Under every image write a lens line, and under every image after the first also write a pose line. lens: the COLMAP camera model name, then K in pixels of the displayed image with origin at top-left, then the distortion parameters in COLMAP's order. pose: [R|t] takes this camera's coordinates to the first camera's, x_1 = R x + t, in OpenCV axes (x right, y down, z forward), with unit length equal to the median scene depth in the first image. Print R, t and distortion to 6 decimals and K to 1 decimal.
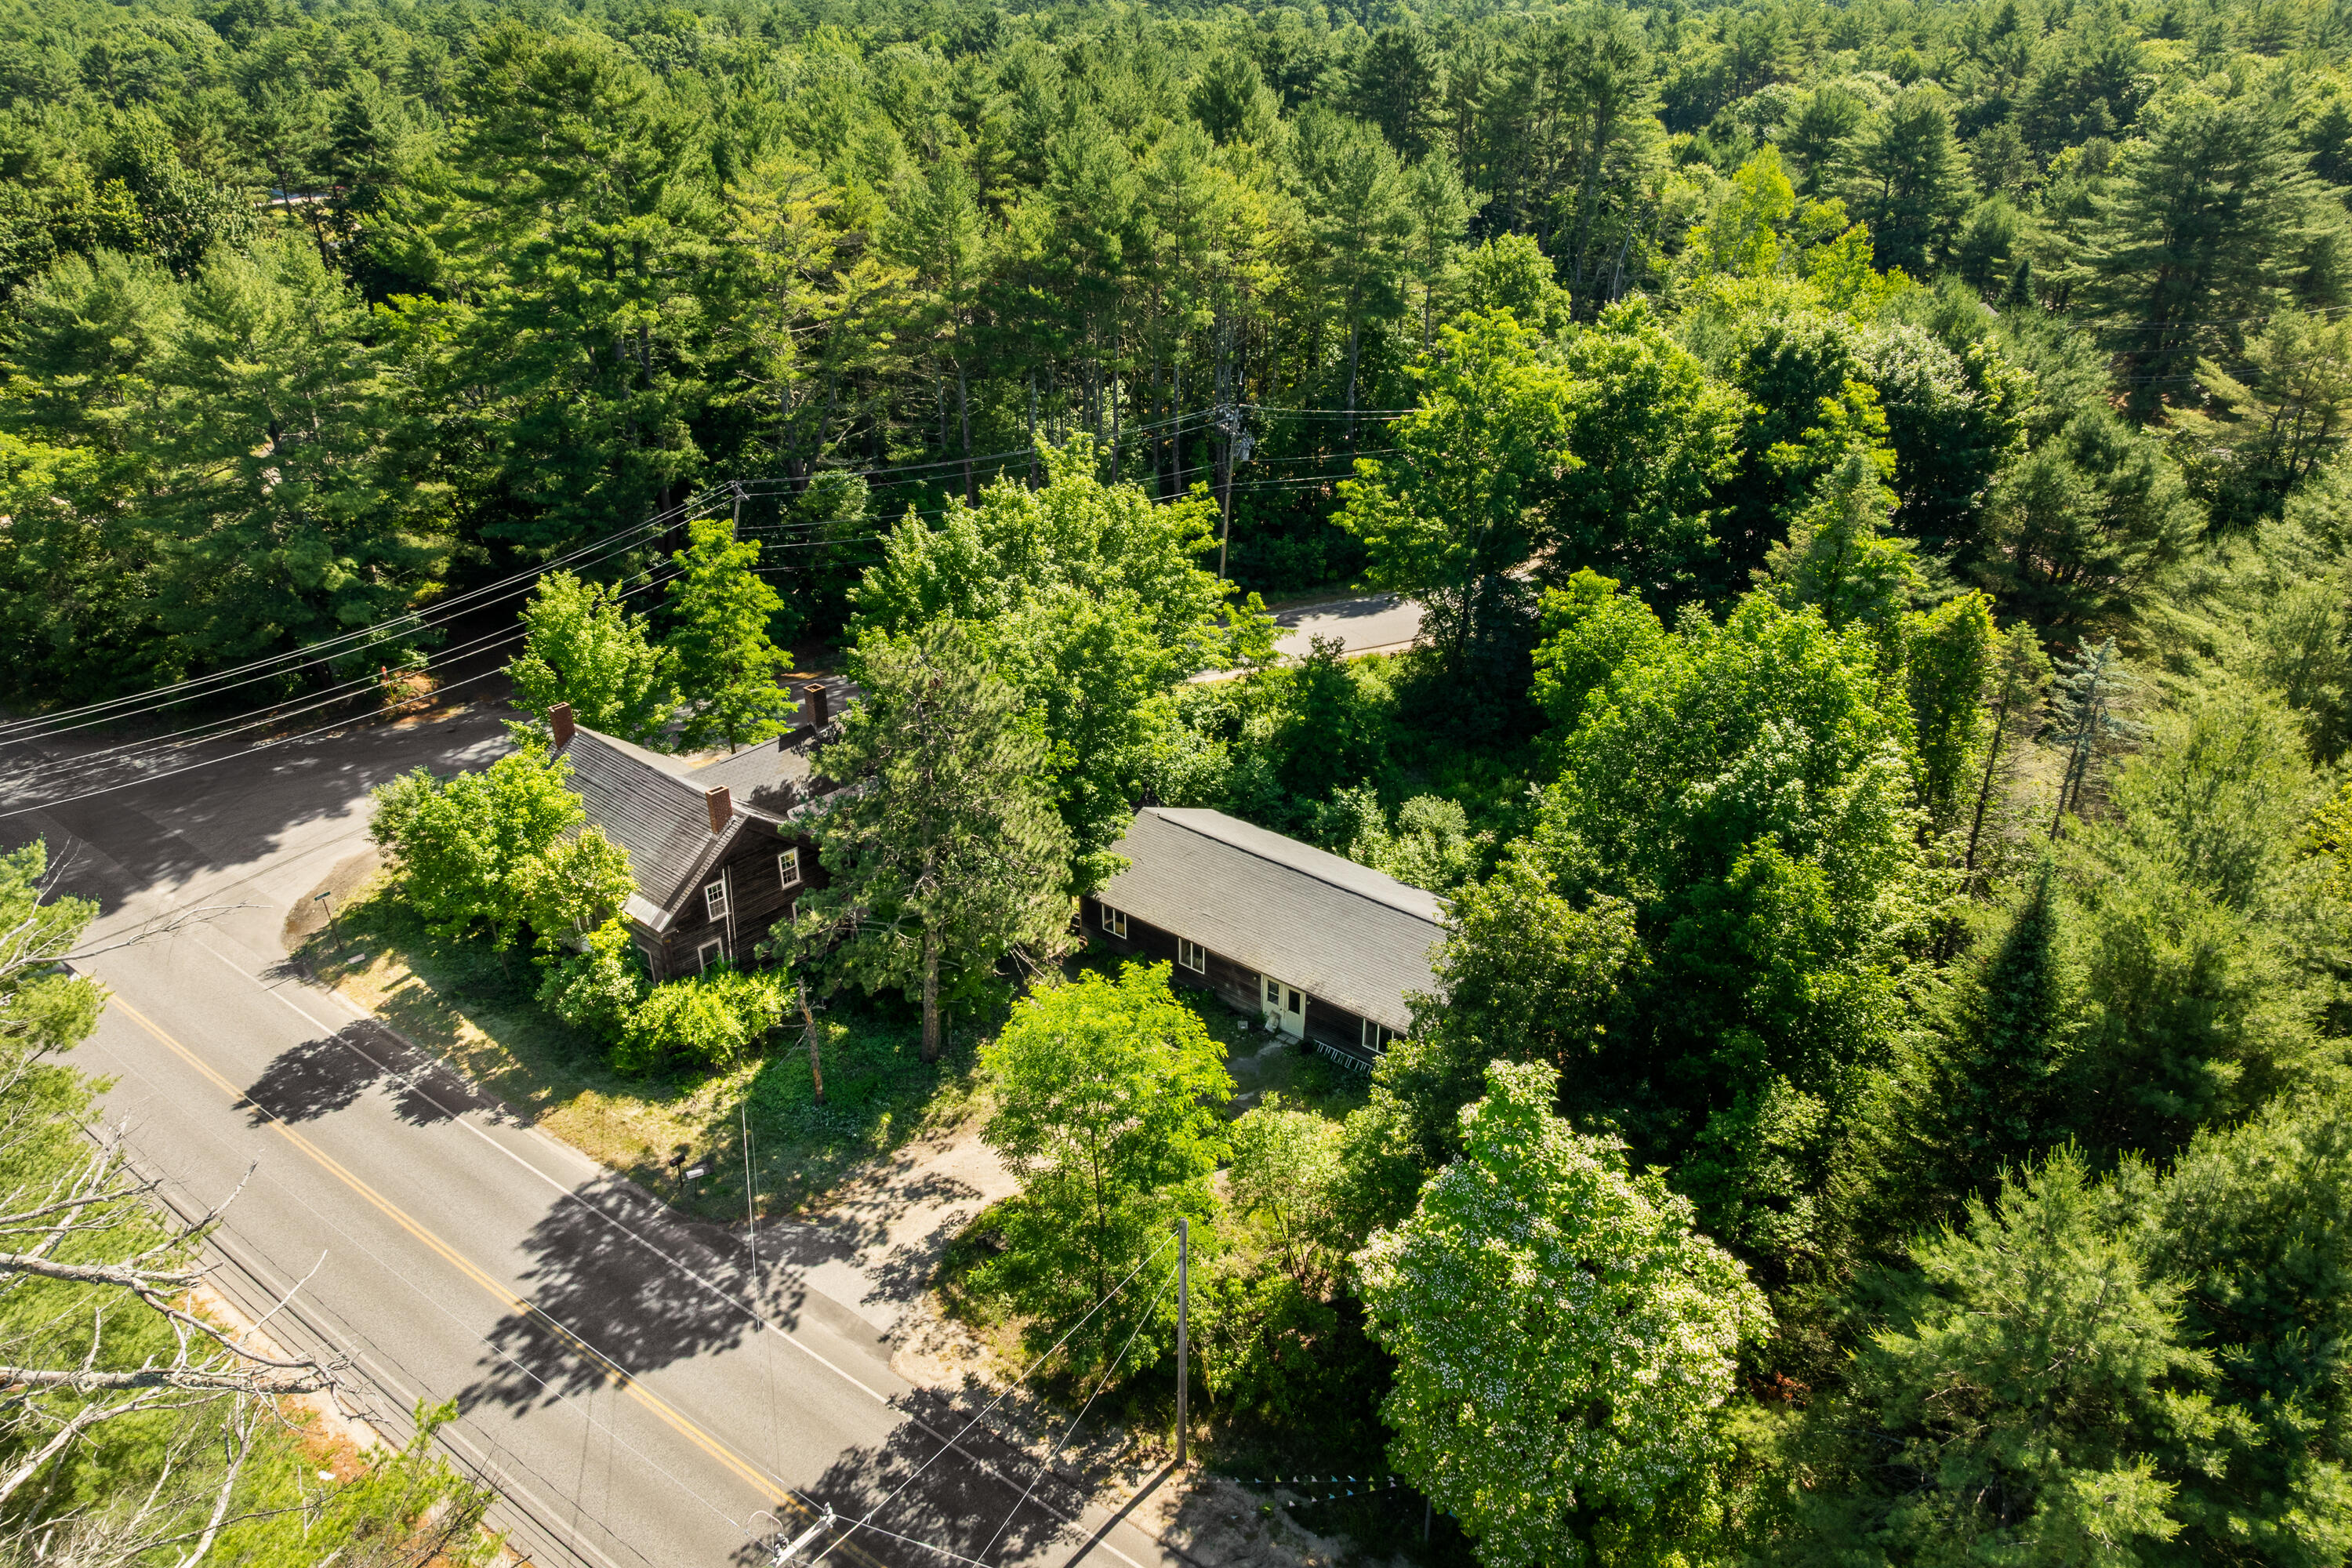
lens RADIAL K [[1629.3, 0, 1176.0], [0, 1629.3, 784.0], [0, 0, 1]] dist [-0.027110, 0.031010]
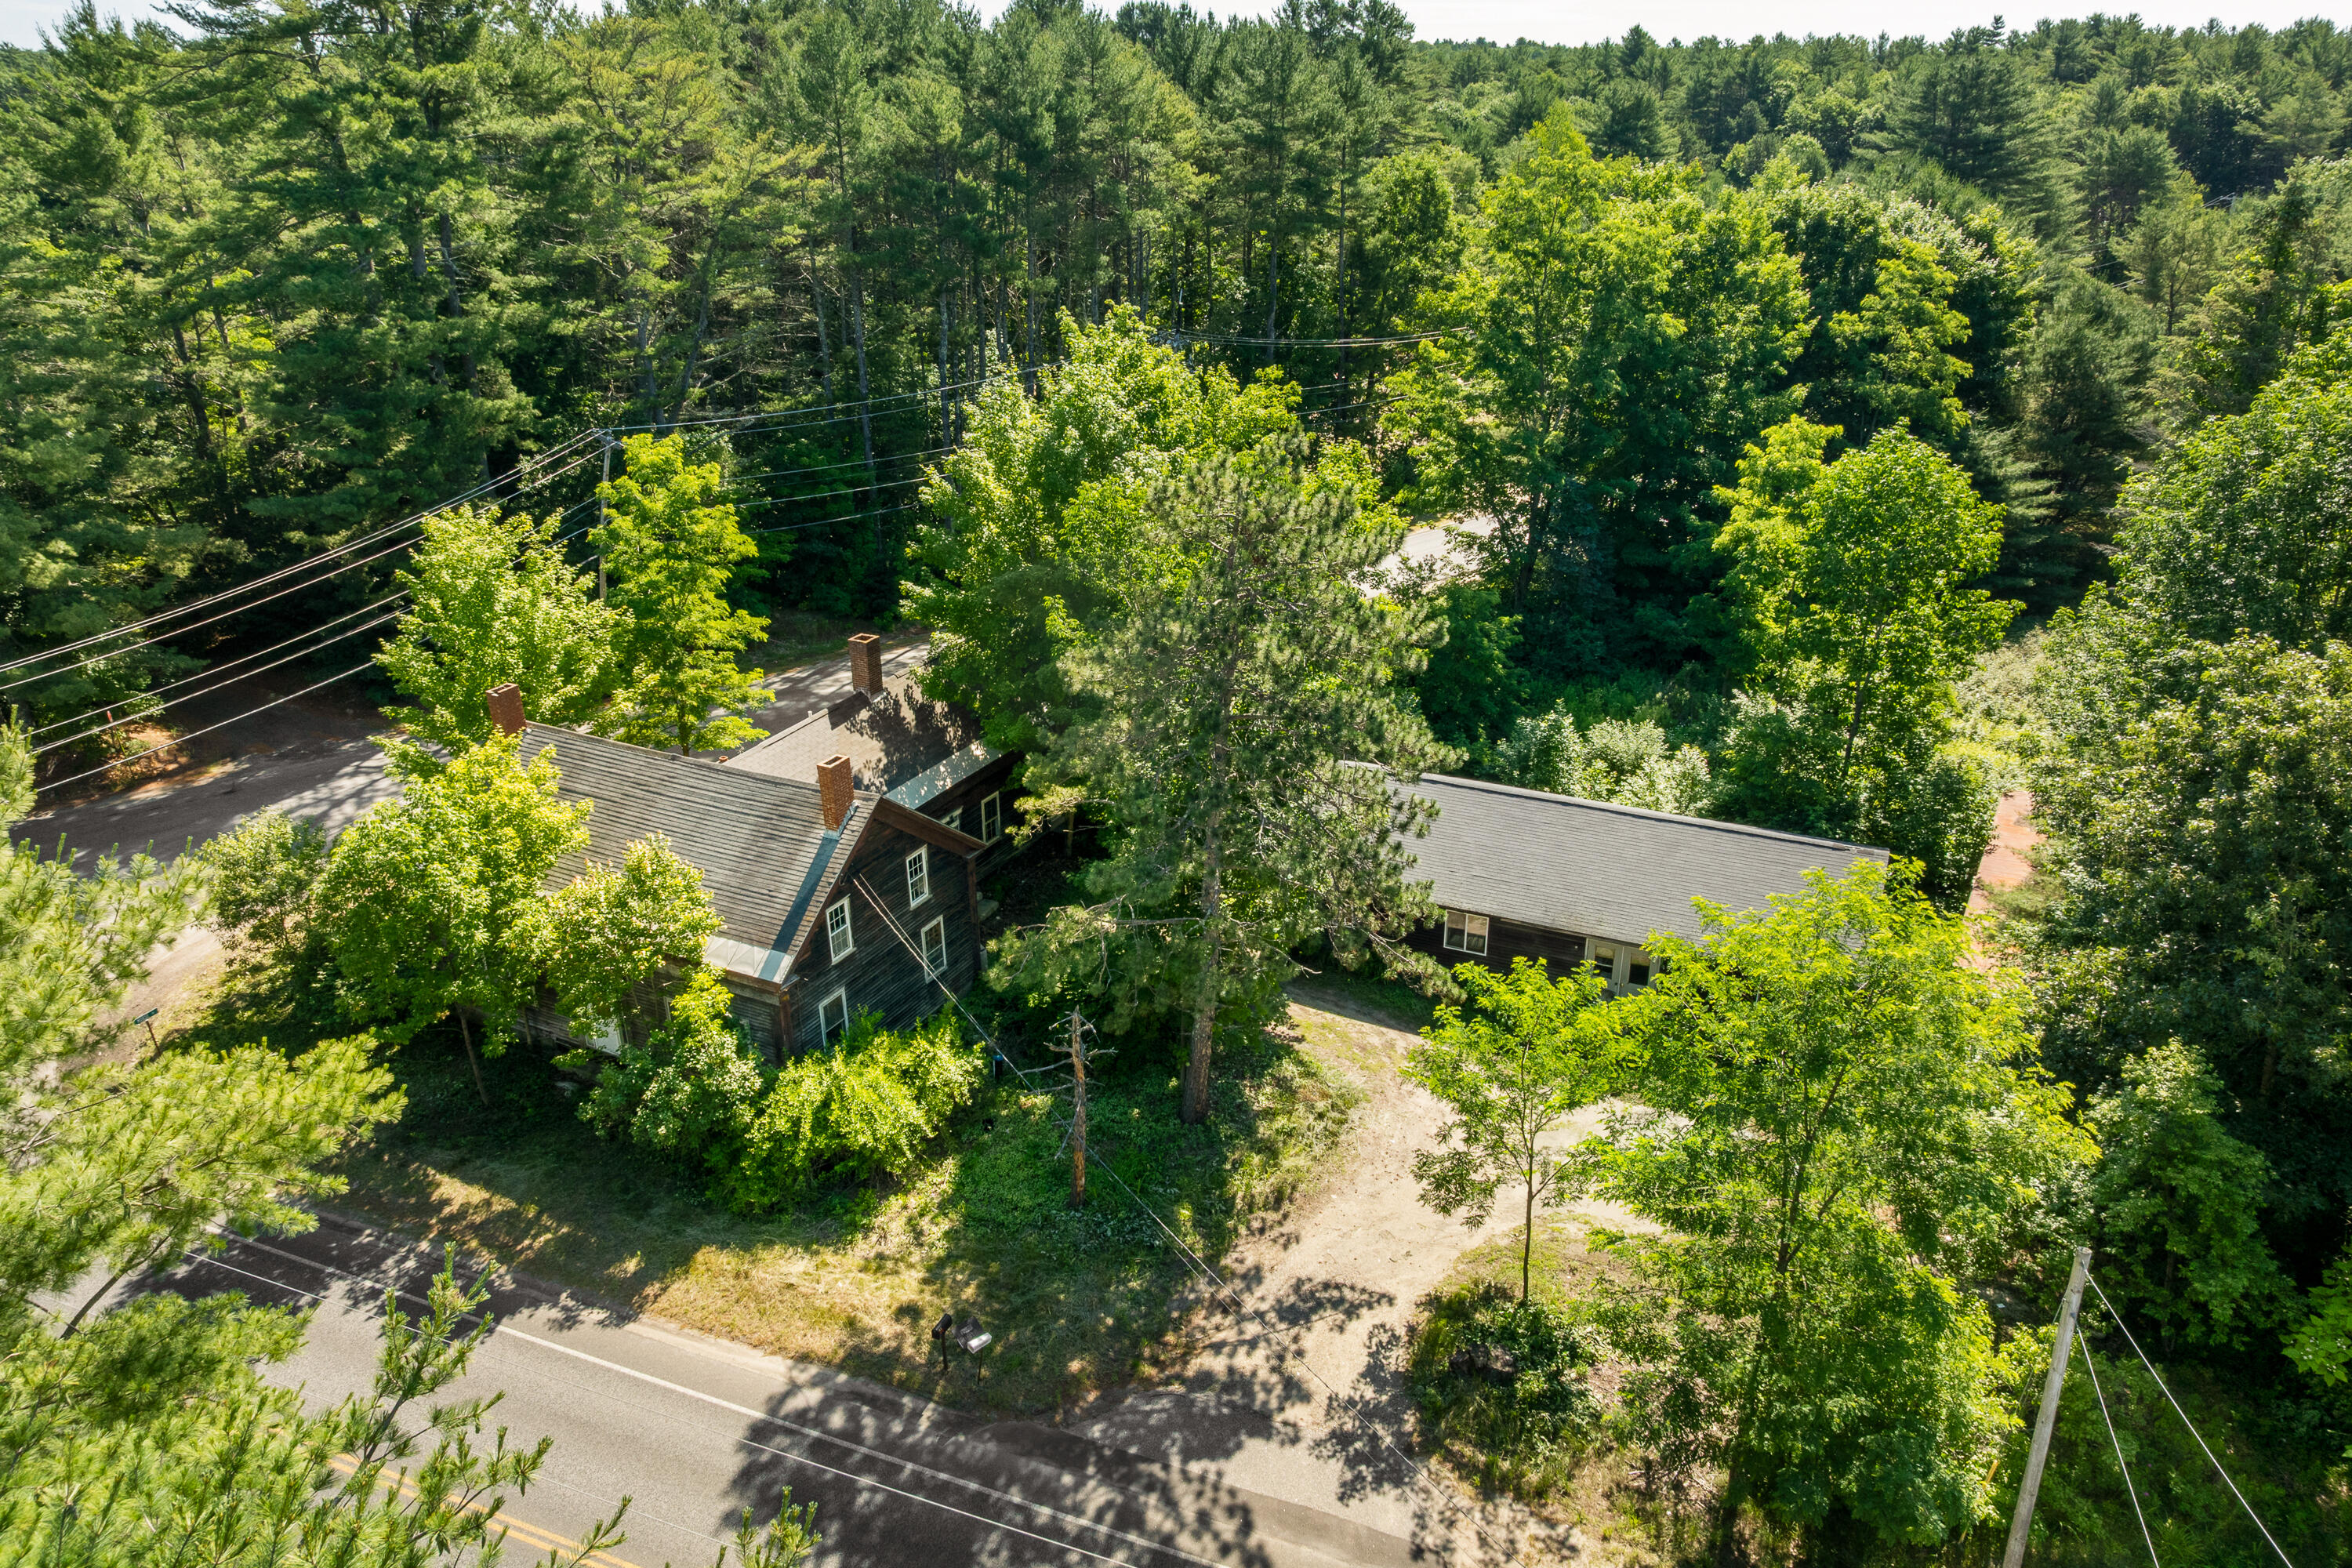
lens RADIAL K [[1629.3, 0, 1176.0], [0, 1629.3, 784.0], [0, 0, 1]] dist [-0.027110, 0.031010]
pose [[0.968039, -0.104471, 0.228005, -0.301996], [0.116207, 0.992473, -0.038631, 0.055236], [-0.222253, 0.063892, 0.972893, 0.330308]]
